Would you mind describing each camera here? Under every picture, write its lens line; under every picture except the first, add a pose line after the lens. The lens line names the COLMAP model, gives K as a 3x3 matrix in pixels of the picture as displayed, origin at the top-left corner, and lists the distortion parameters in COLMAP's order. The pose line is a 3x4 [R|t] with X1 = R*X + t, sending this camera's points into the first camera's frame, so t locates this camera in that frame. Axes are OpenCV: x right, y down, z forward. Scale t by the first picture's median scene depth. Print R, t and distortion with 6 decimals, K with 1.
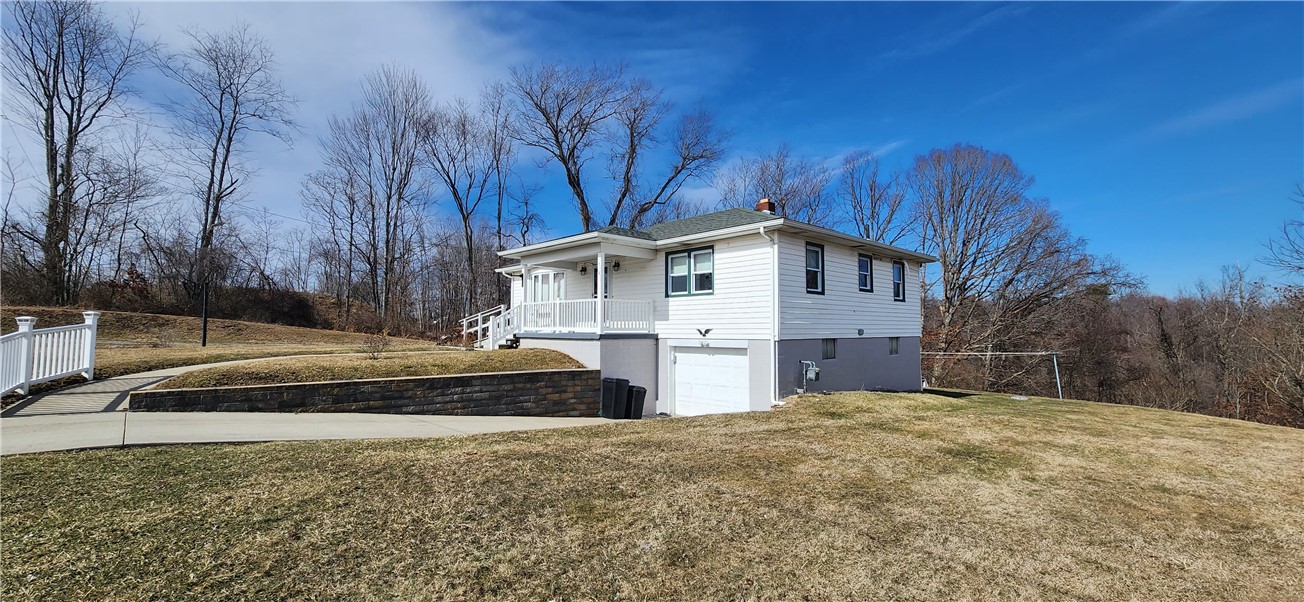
lens RADIAL K [[517.4, 0, 656.3], [0, 517.4, 297.2], [0, 0, 1]] dist [-0.001961, 0.000001]
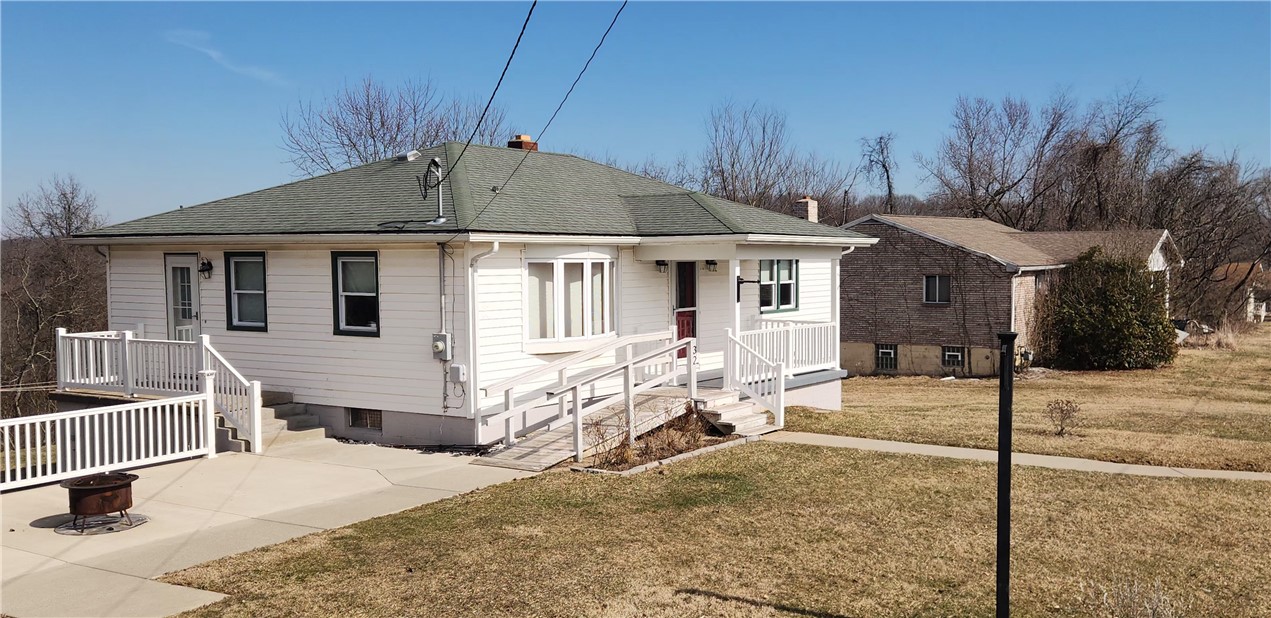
lens RADIAL K [[1170.3, 0, 670.9], [0, 1170.3, 321.0], [0, 0, 1]] dist [0.064823, 0.019035]
pose [[-0.216737, -0.054989, 0.974680, -1.561483], [-0.058757, 0.997337, 0.043202, -0.053570], [-0.974460, -0.047906, -0.219391, 1.481958]]
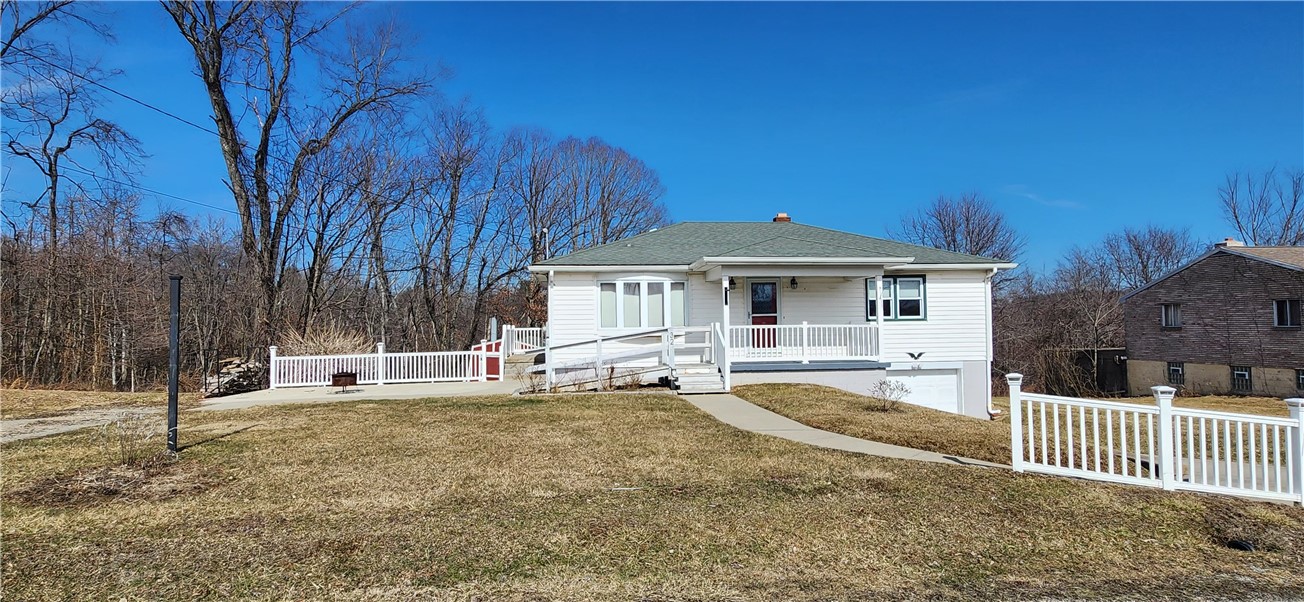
lens RADIAL K [[688.6, 0, 660.1], [0, 688.6, 299.1], [0, 0, 1]] dist [-0.004443, -0.000834]
pose [[0.611208, 0.020042, 0.791216, -1.250239], [-0.036026, 0.999348, 0.002516, -0.030656], [-0.790650, -0.030042, 0.611531, 0.513529]]
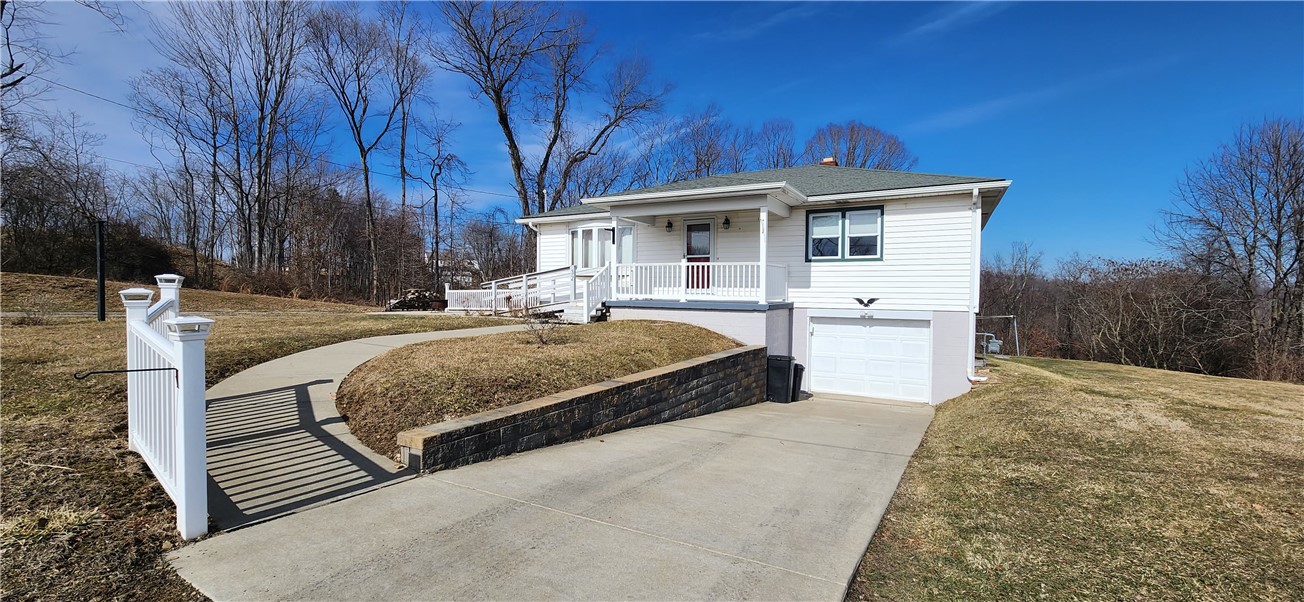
lens RADIAL K [[517.4, 0, 652.2], [0, 517.4, 296.7], [0, 0, 1]] dist [-0.001961, 0.000001]
pose [[0.956823, 0.001888, 0.290664, -0.487718], [-0.024834, 0.996854, 0.075274, -0.000370], [-0.289607, -0.079243, 0.953860, 0.230796]]
